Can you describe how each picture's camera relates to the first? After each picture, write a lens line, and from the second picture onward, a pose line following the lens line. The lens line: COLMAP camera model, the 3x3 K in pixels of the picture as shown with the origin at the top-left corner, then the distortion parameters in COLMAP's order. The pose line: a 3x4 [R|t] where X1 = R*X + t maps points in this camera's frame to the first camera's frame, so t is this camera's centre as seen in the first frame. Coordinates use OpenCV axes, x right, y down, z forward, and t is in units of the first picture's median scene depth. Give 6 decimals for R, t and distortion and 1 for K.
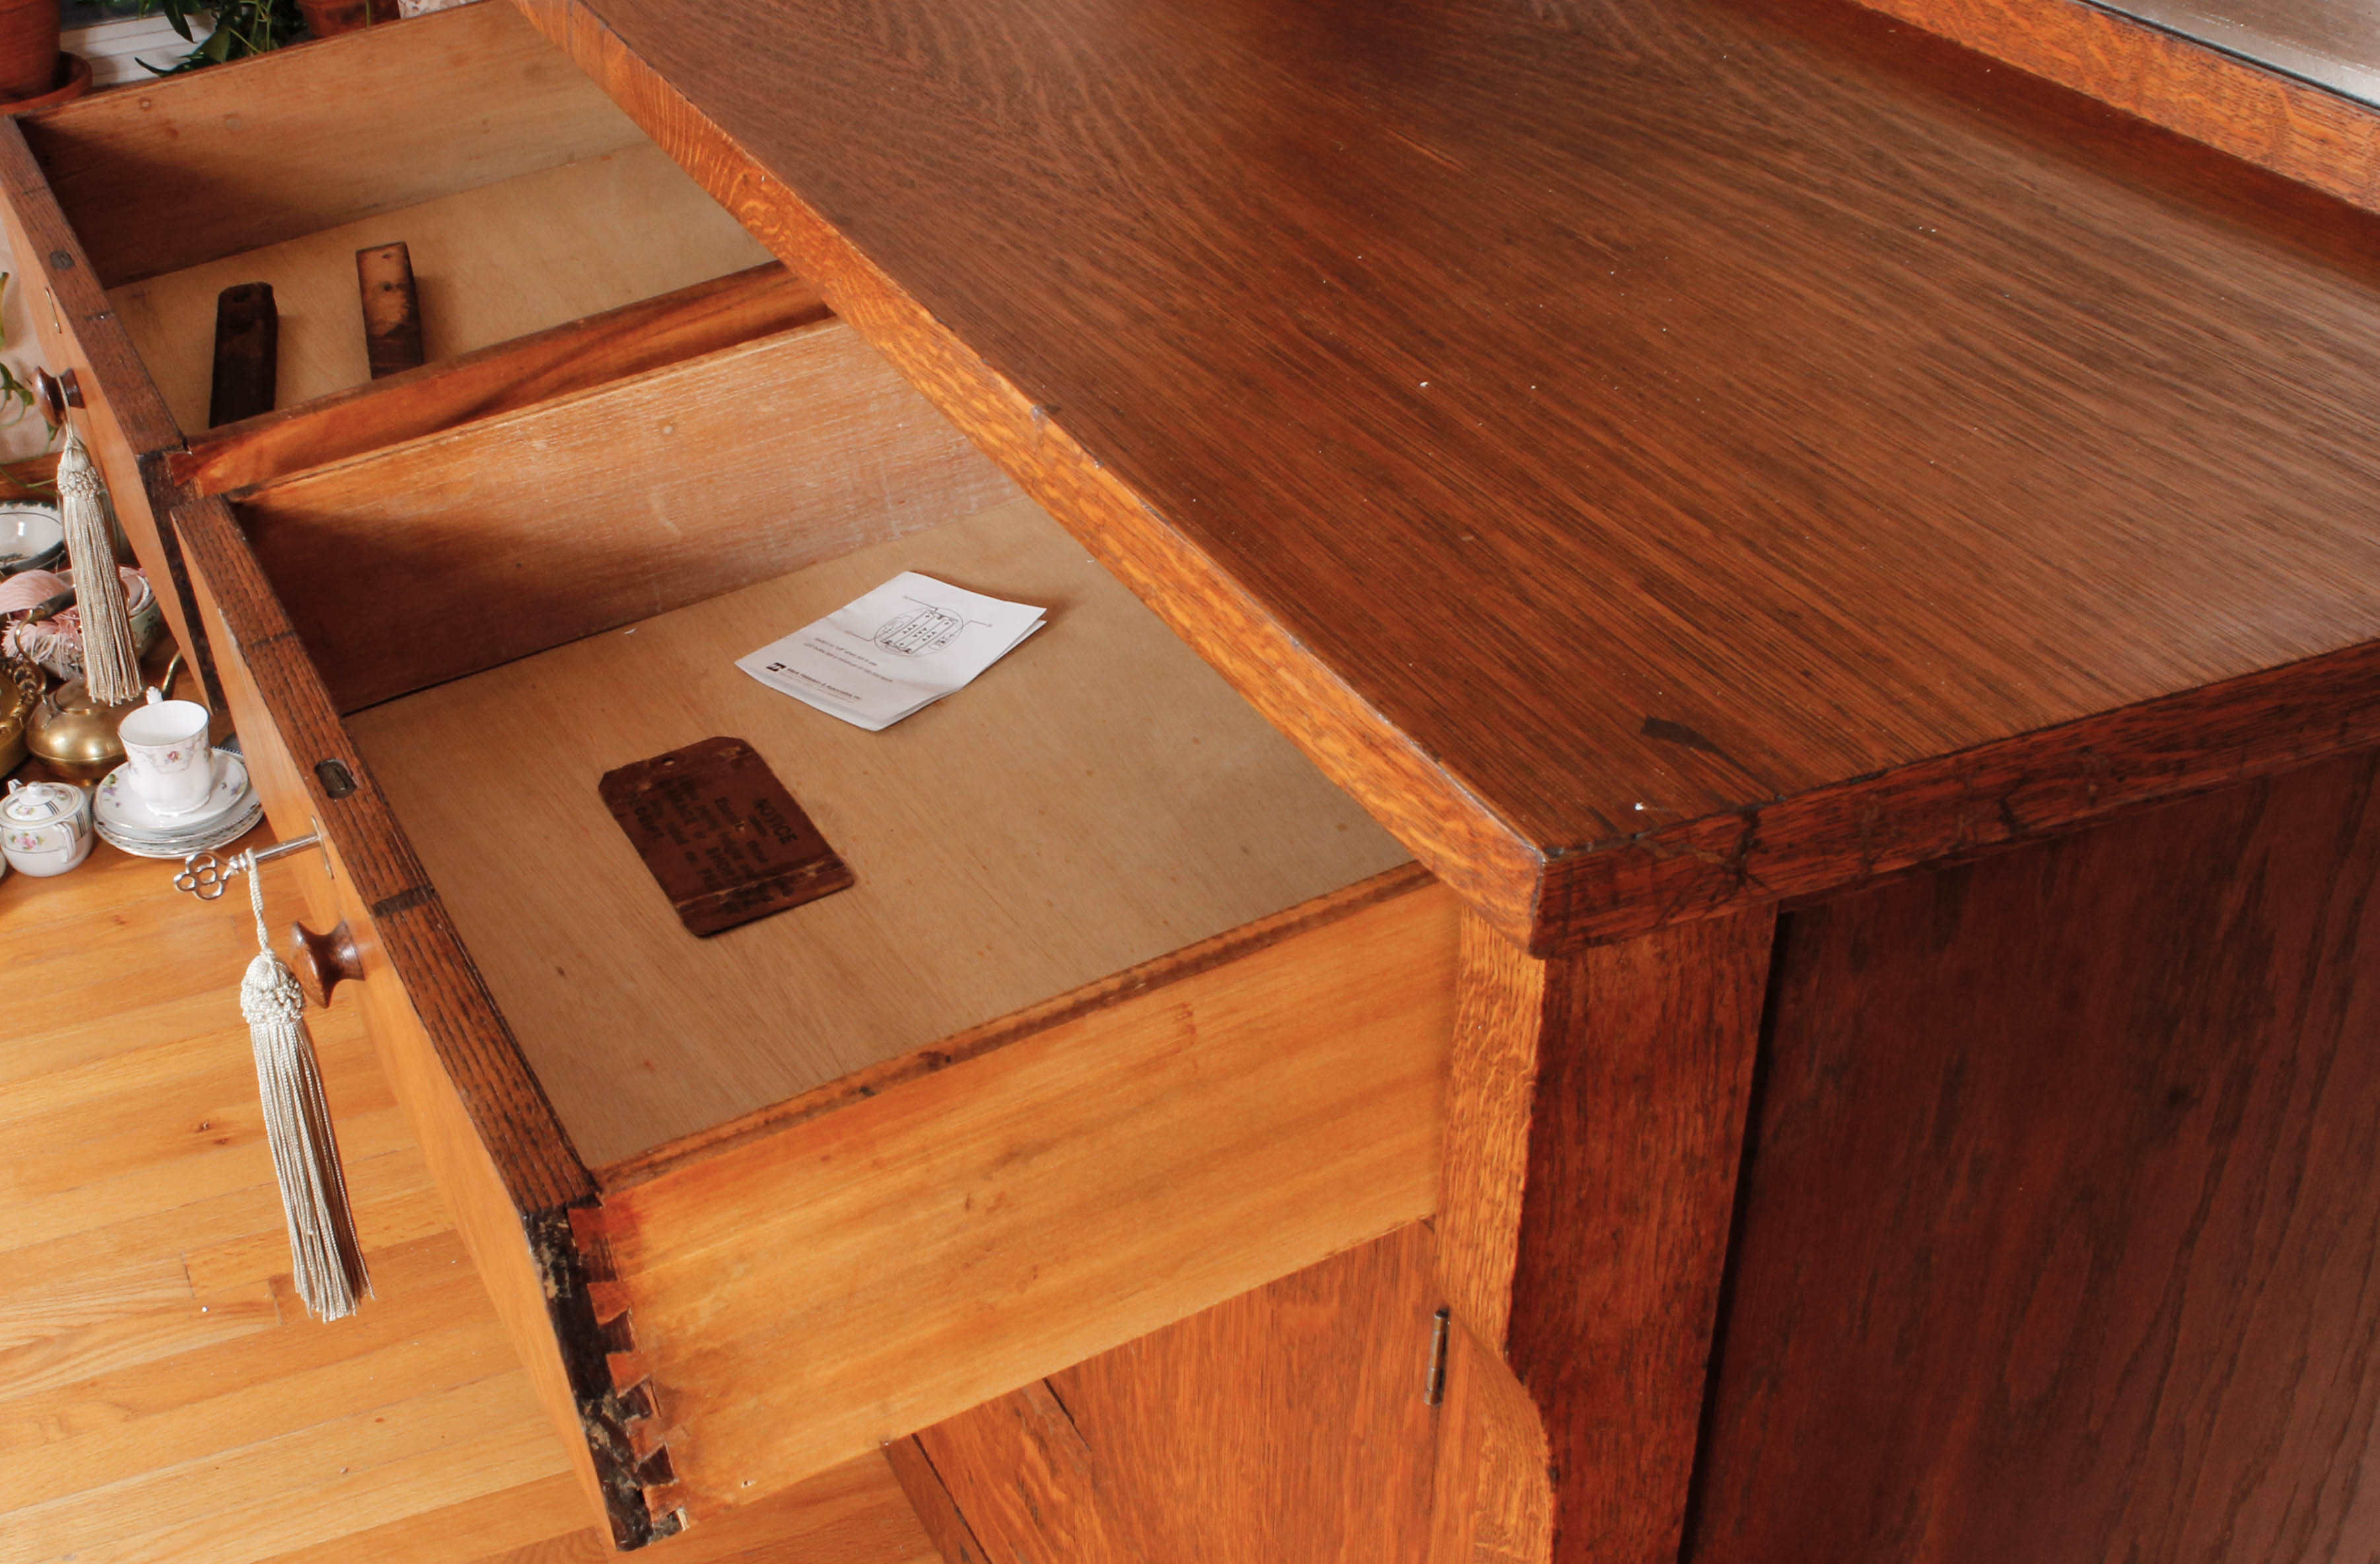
lens RADIAL K [[2905.5, 0, 1056.9], [0, 2905.5, 865.5], [0, 0, 1]] dist [-0.045784, 0.000000]
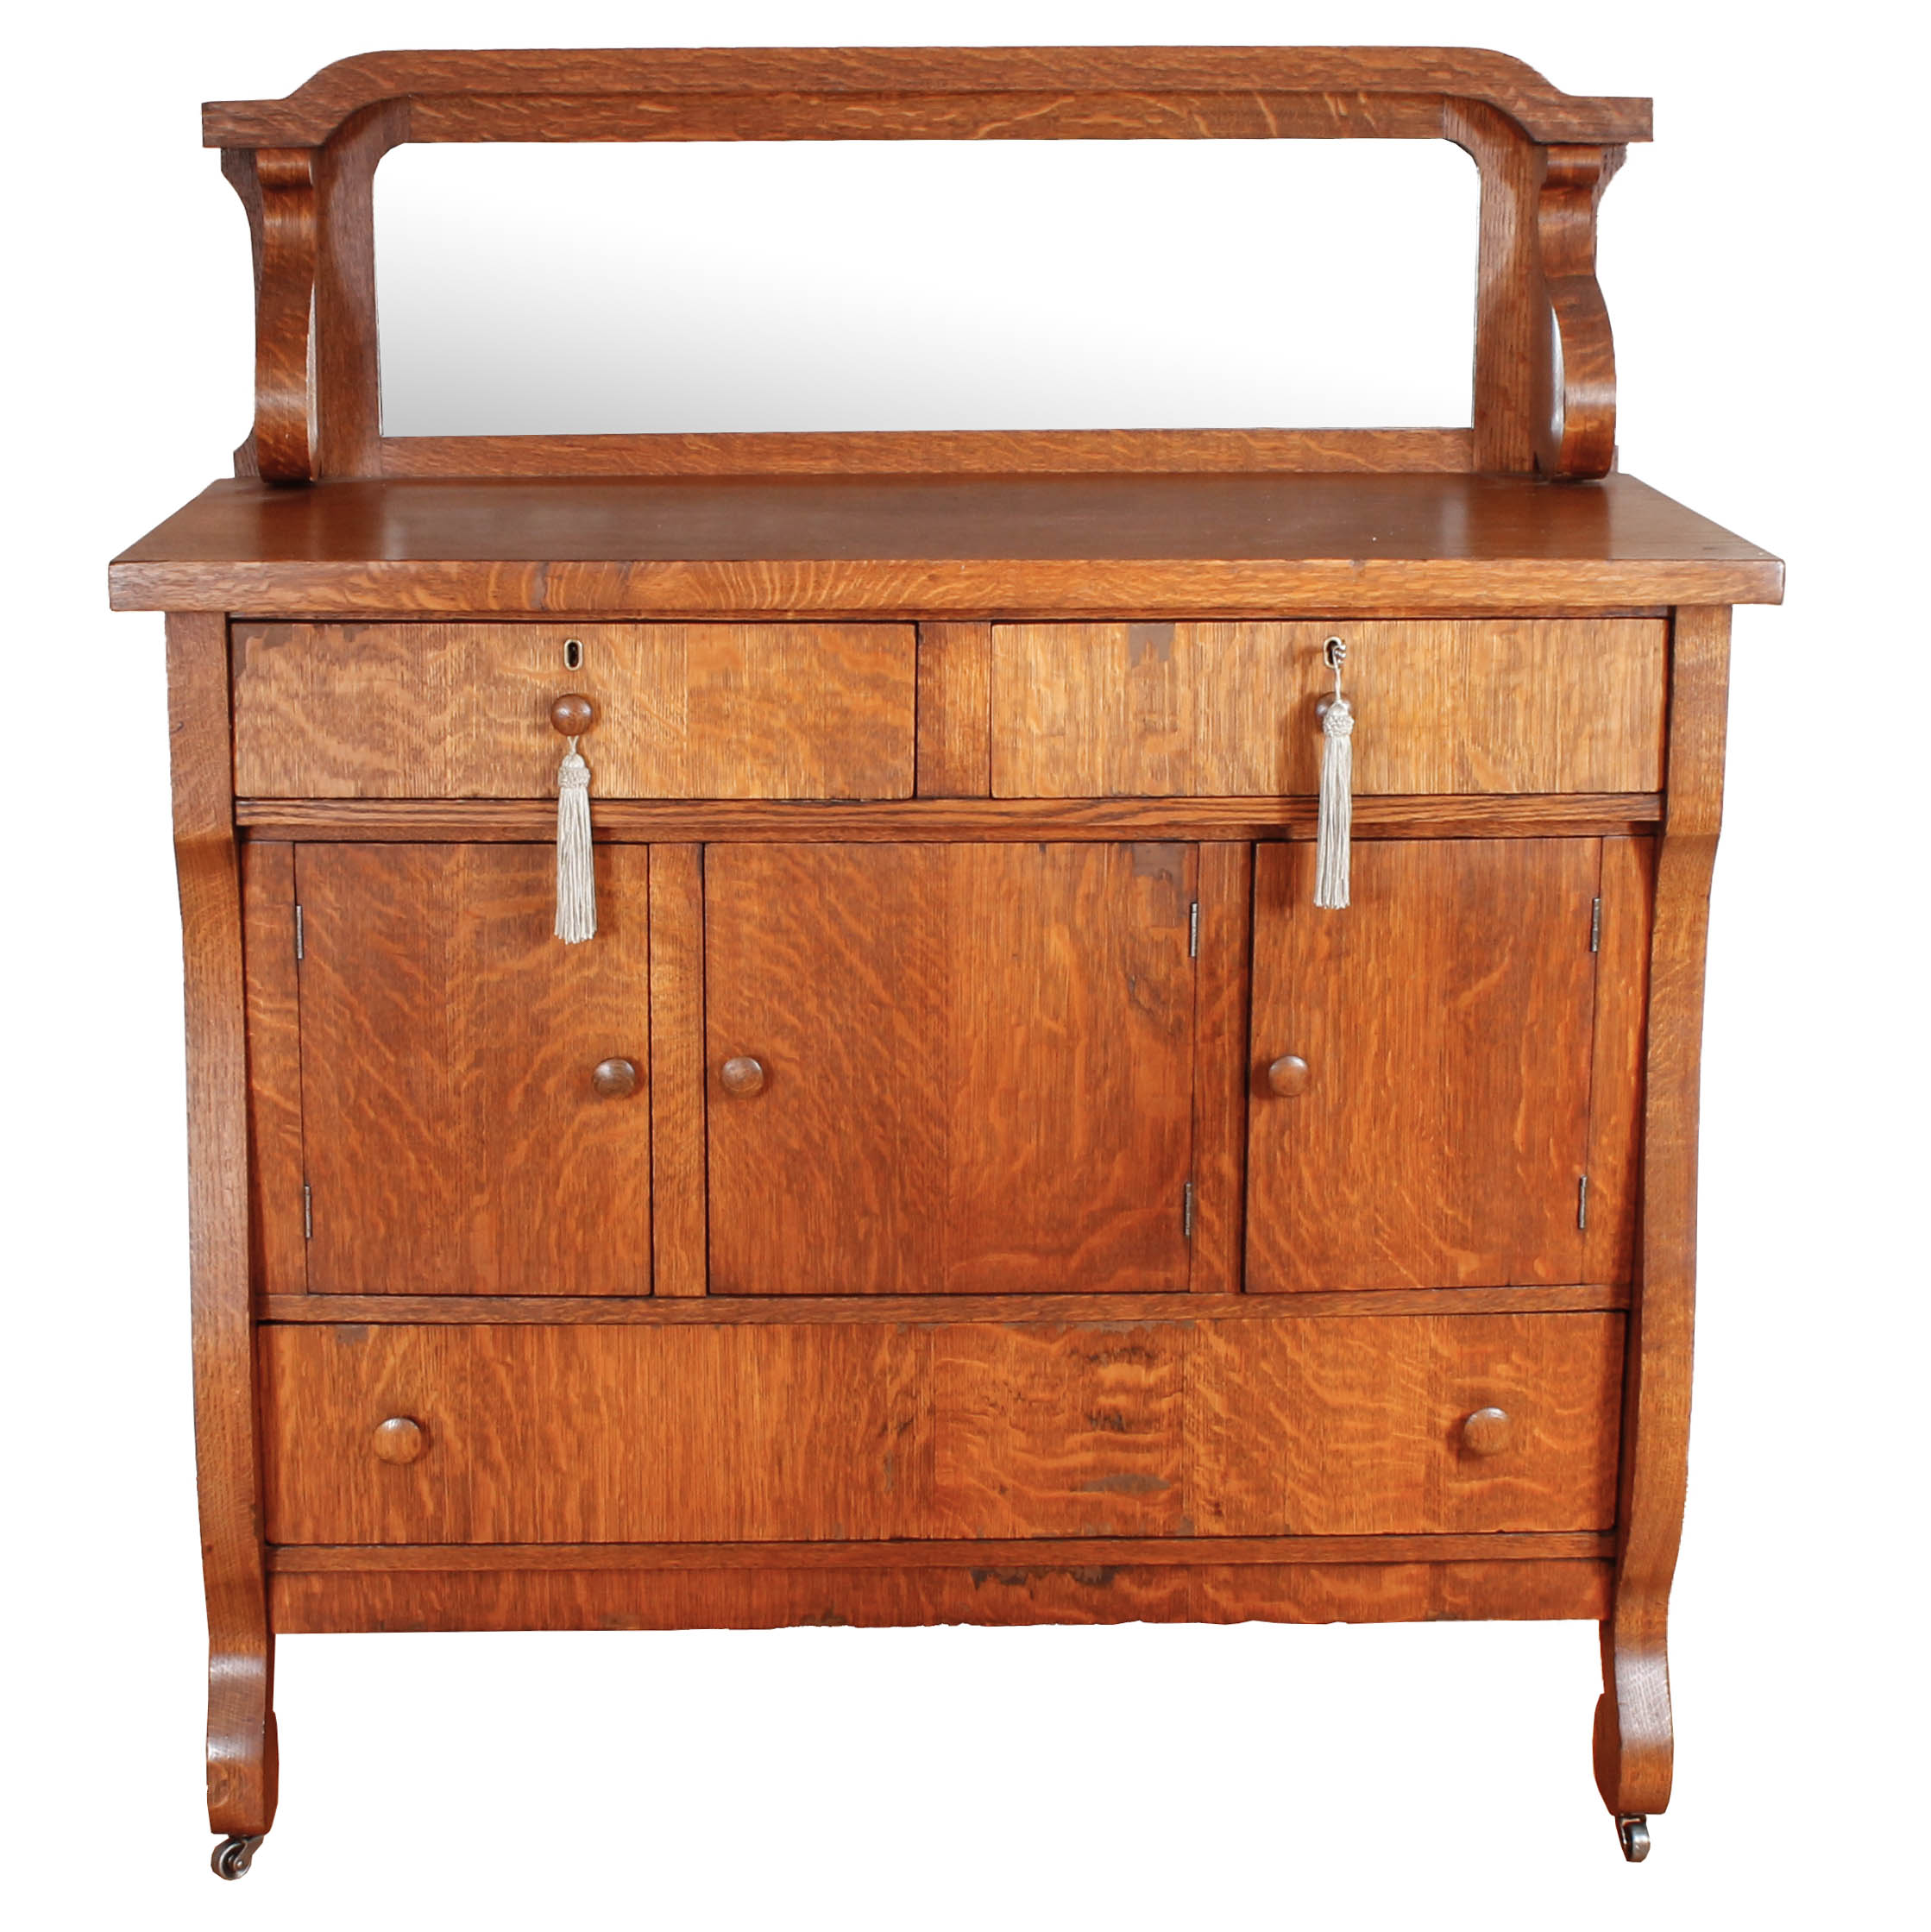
lens RADIAL K [[3933.7, 0, 841.2], [0, 3933.7, 957.9], [0, 0, 1]] dist [-0.115913, 0.000000]
pose [[0.392070, -0.206018, 0.896570, -2.610042], [0.484830, 0.874538, -0.011061, -0.049551], [-0.781806, 0.439021, 0.442764, 0.139362]]
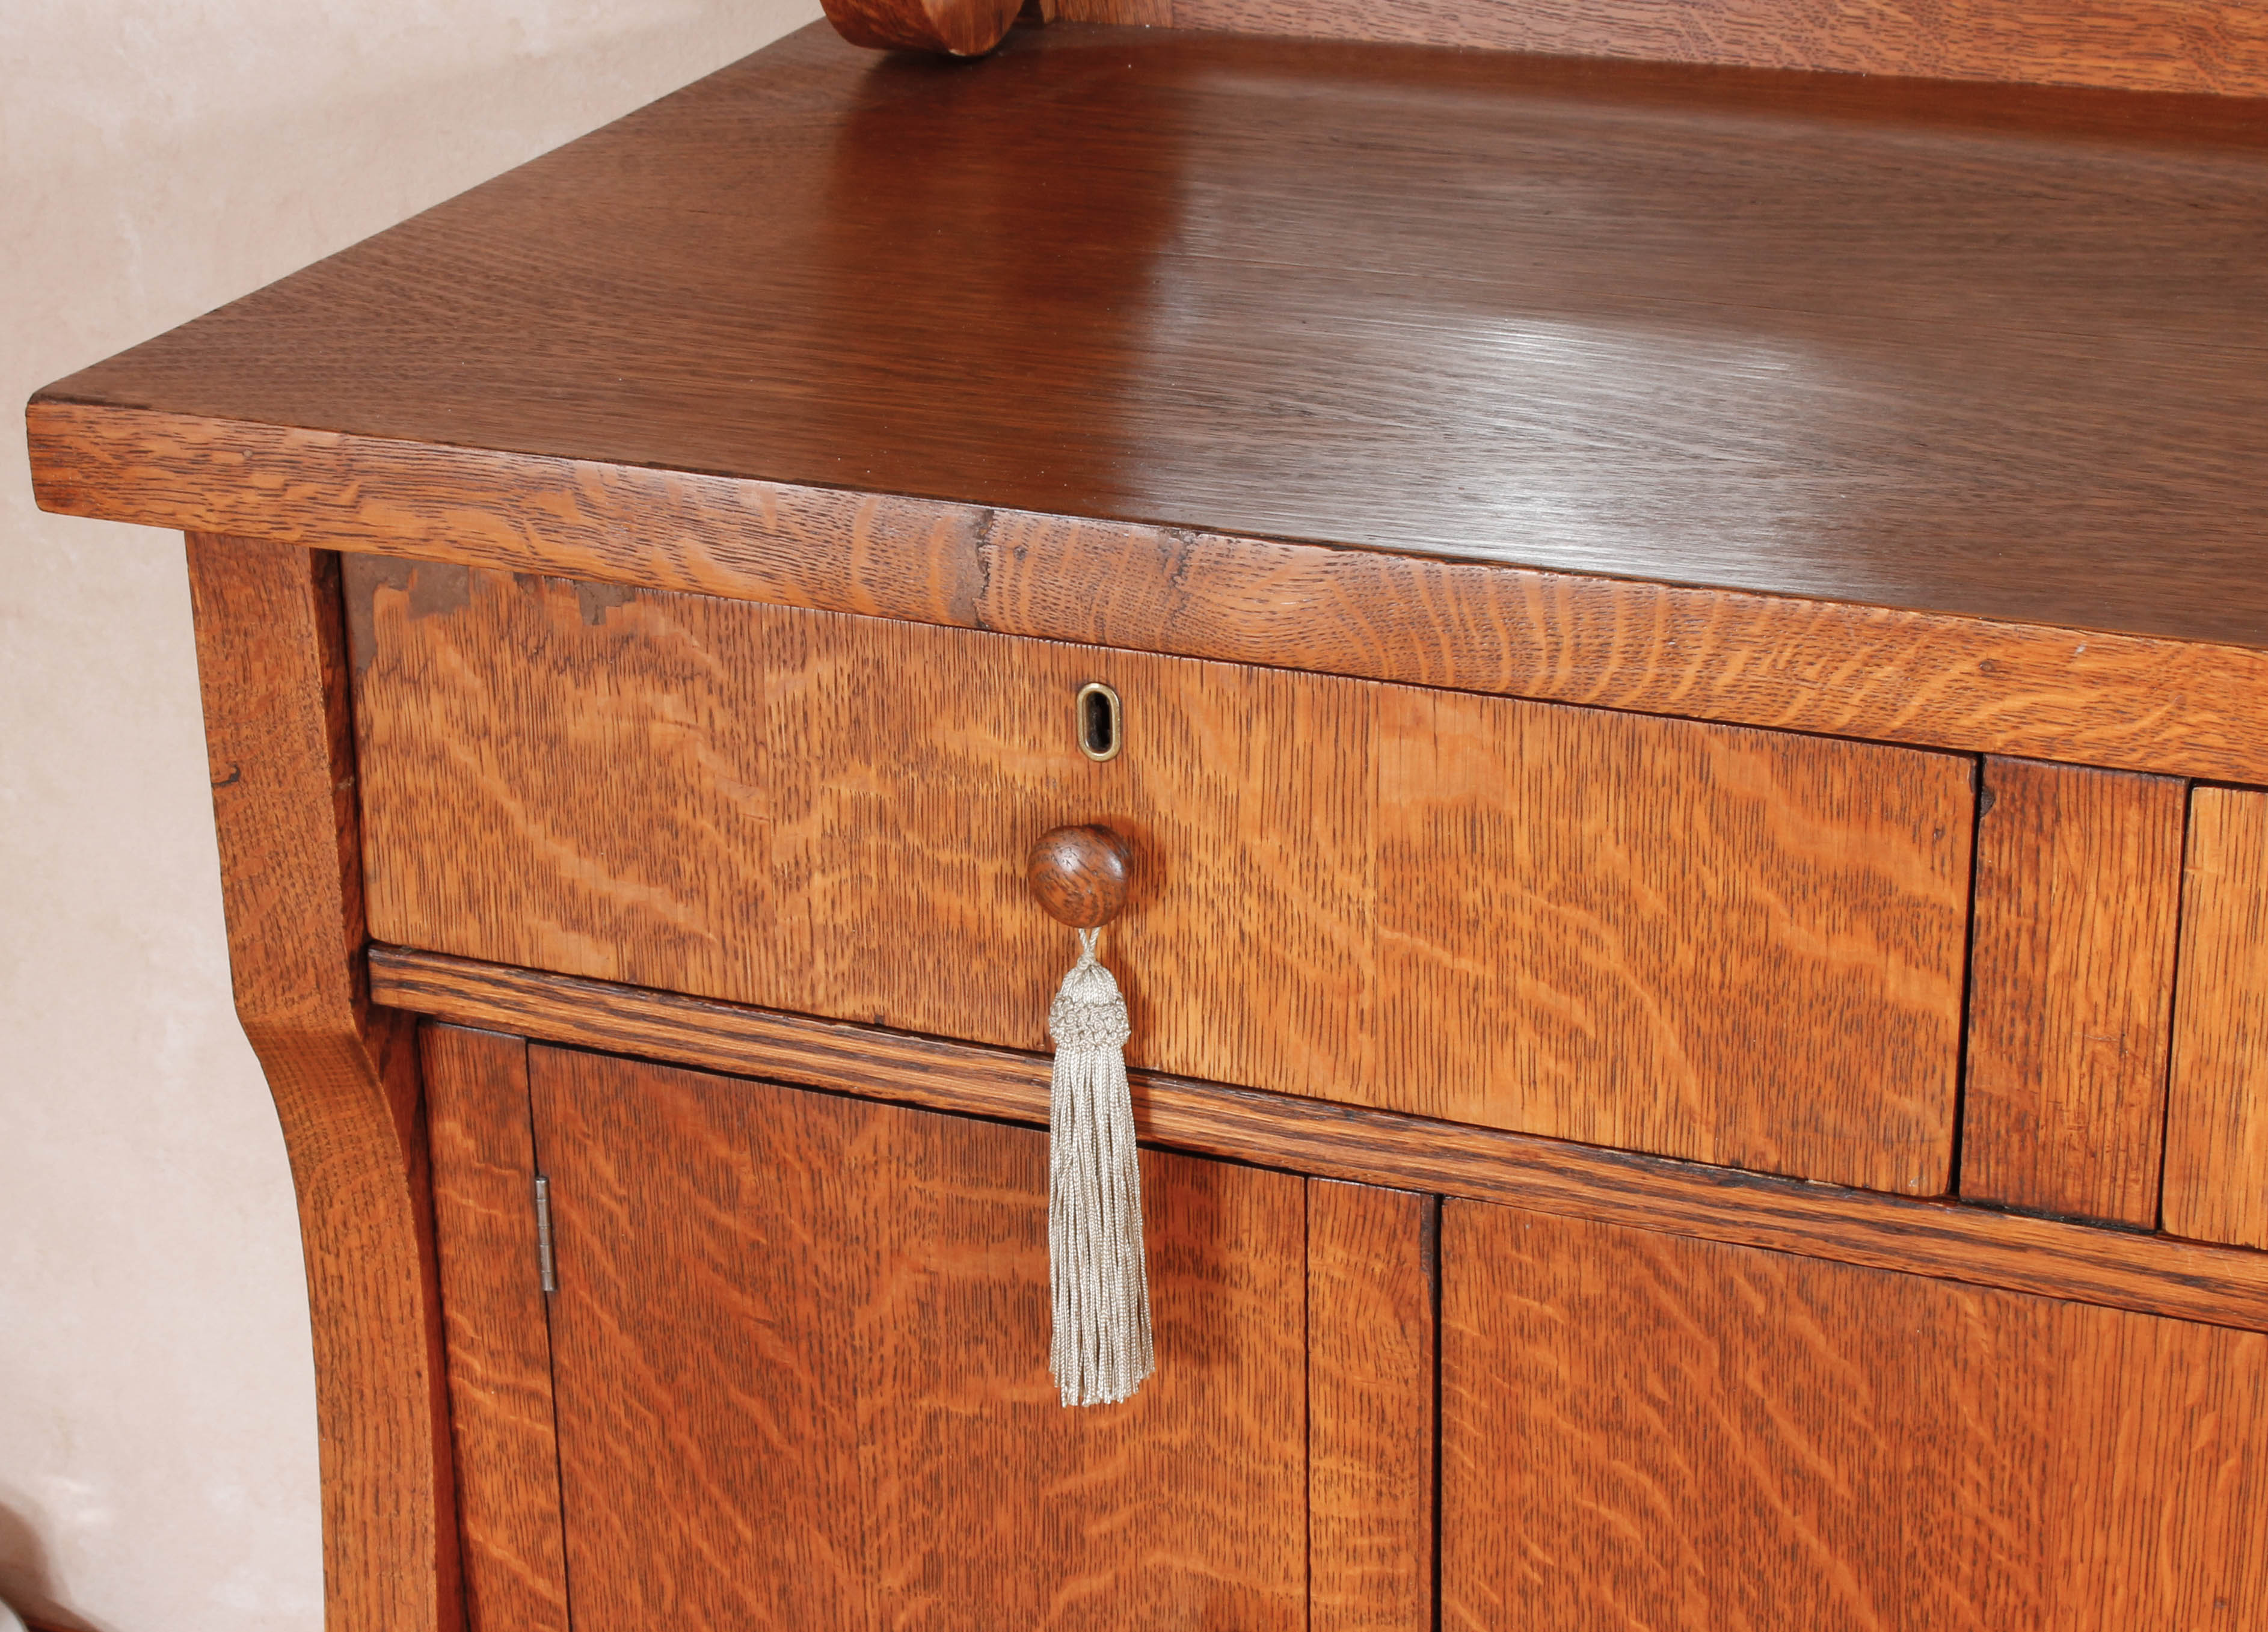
lens RADIAL K [[4651.5, 0, 1040.6], [0, 4651.5, 877.9], [0, 0, 1]] dist [-0.012681, 0.000000]
pose [[0.739339, -0.276782, 0.613815, -0.989015], [0.377046, 0.925462, -0.036841, -0.274617], [-0.557865, 0.258675, 0.788590, 0.429113]]
